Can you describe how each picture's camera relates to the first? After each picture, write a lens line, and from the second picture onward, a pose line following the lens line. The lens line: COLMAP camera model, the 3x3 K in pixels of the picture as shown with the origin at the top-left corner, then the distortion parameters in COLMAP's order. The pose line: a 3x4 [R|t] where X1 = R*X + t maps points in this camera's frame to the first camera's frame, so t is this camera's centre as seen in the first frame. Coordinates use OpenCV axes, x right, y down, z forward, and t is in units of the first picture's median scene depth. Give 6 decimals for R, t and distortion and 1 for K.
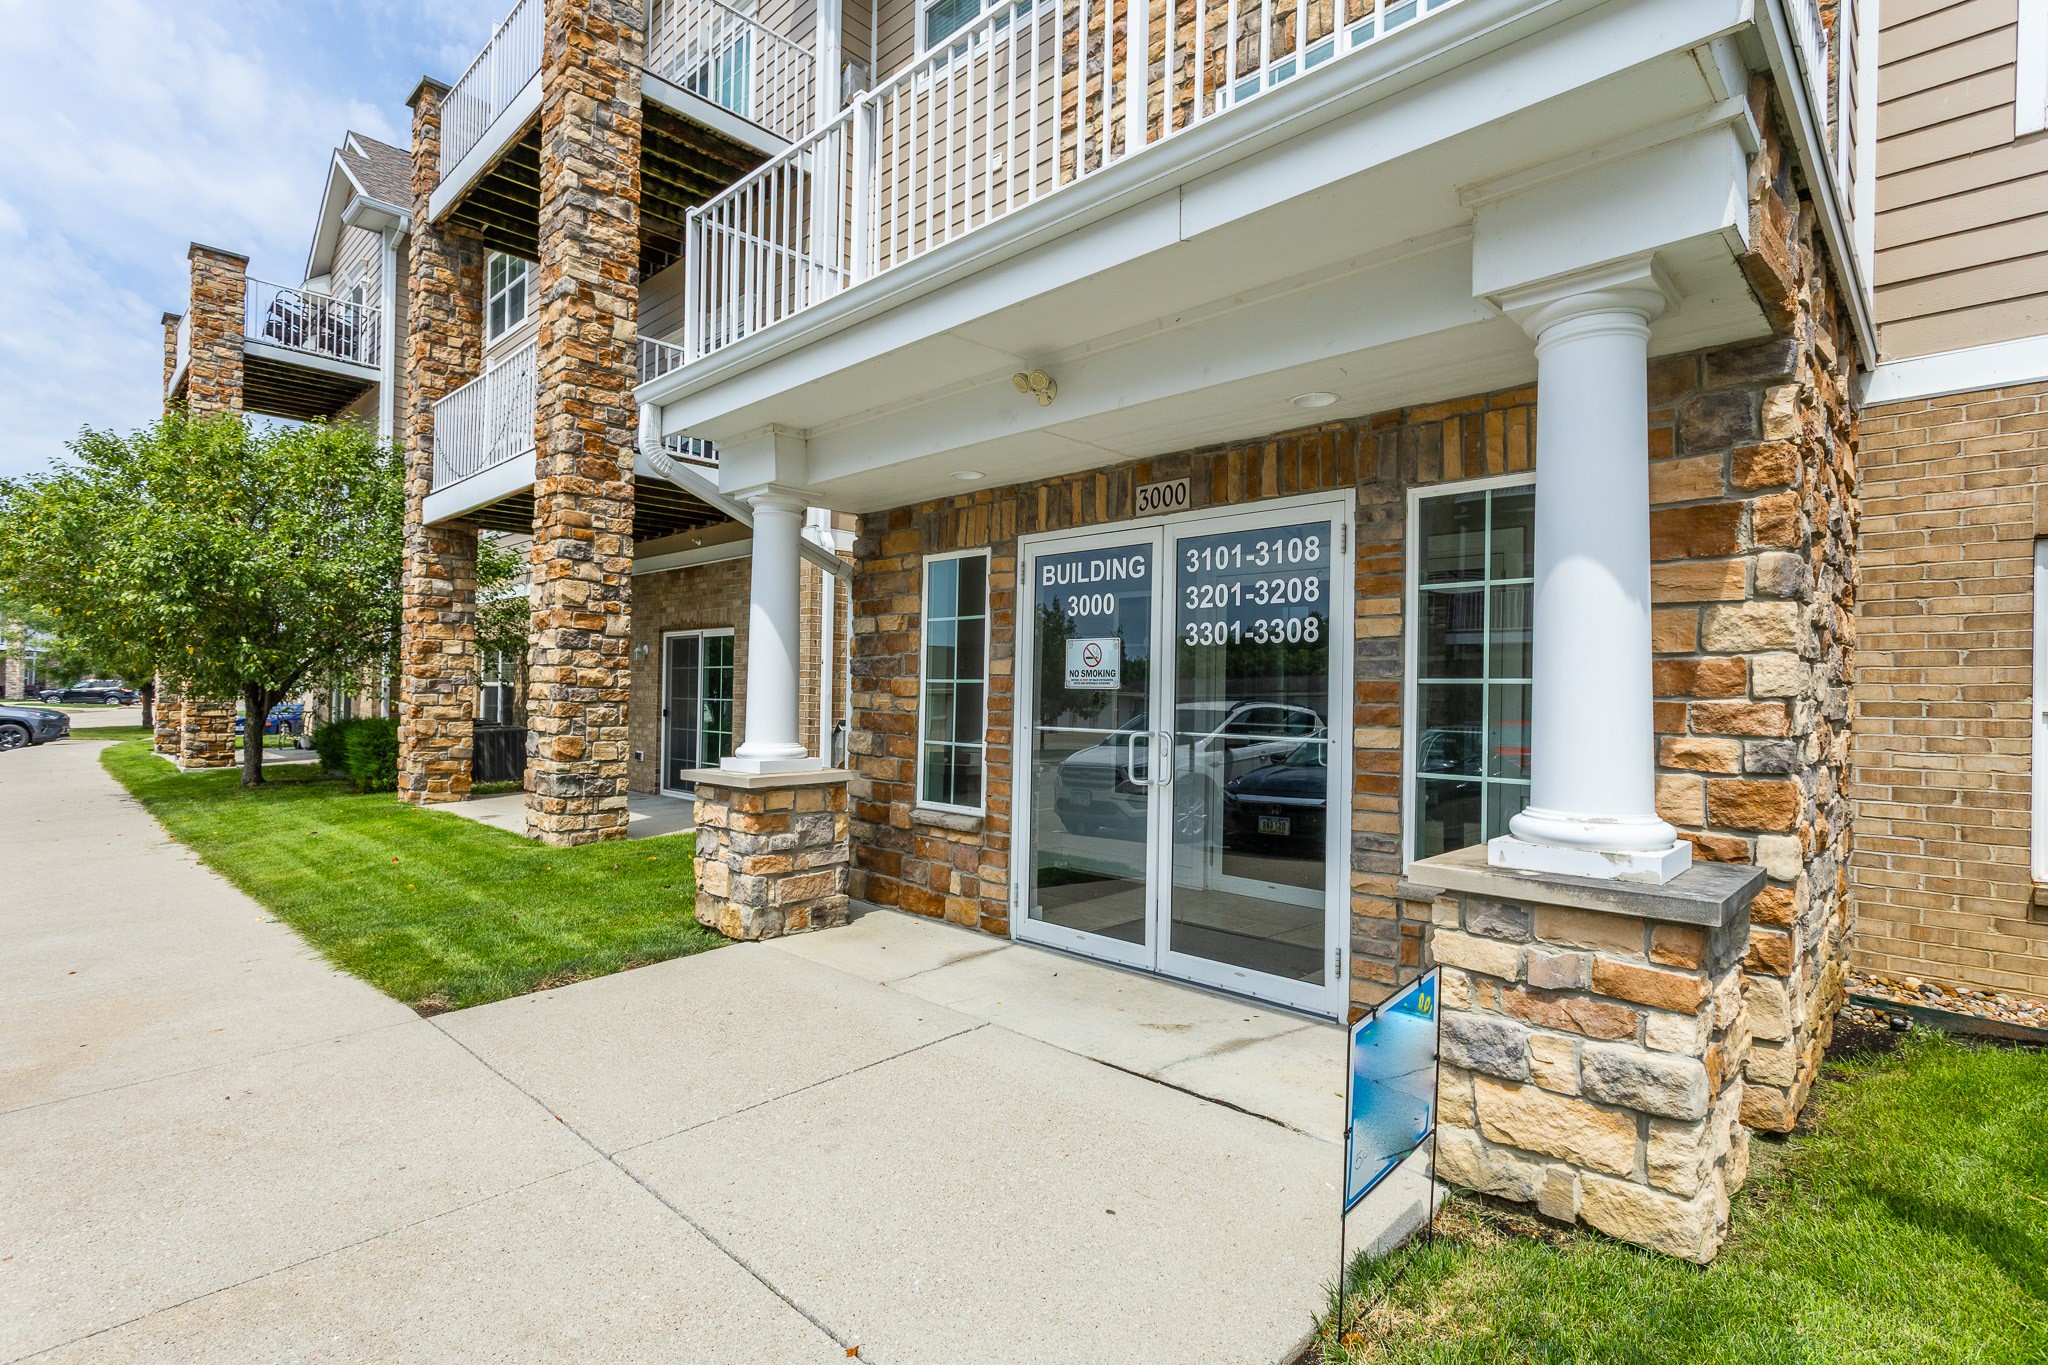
lens RADIAL K [[988.4, 0, 1027.9], [0, 988.4, 686.3], [0, 0, 1]] dist [-0.062851, 0.032709]
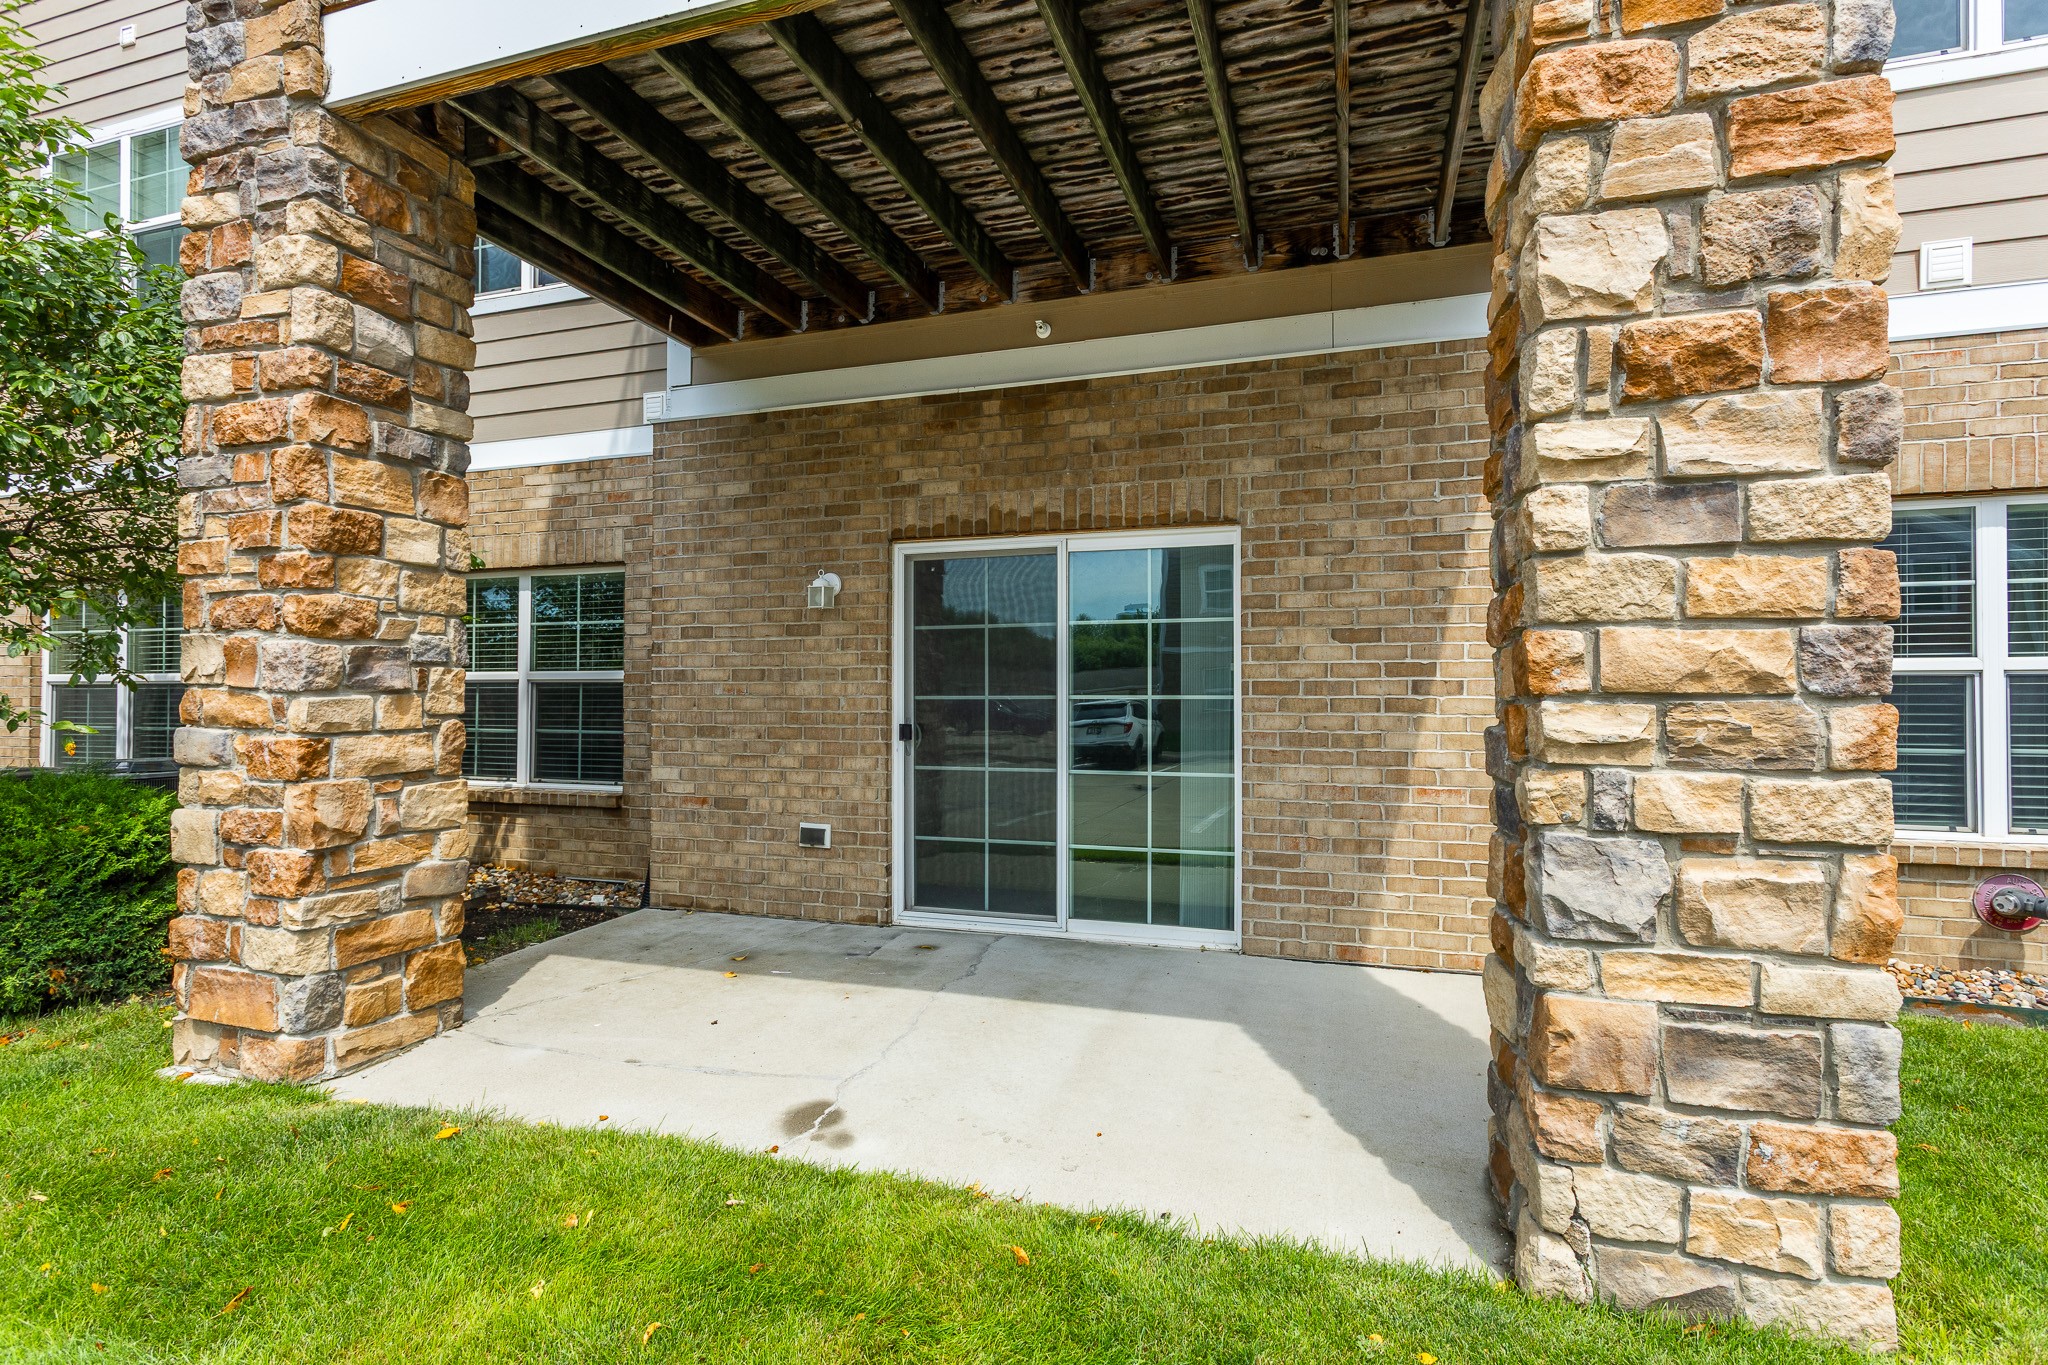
lens RADIAL K [[988.4, 0, 1027.9], [0, 988.4, 686.3], [0, 0, 1]] dist [-0.062851, 0.032709]
pose [[0.901233, -0.010634, 0.433205, -0.555005], [0.008787, 0.999942, 0.006266, 0.005446], [-0.433246, -0.001841, 0.901274, 0.644091]]
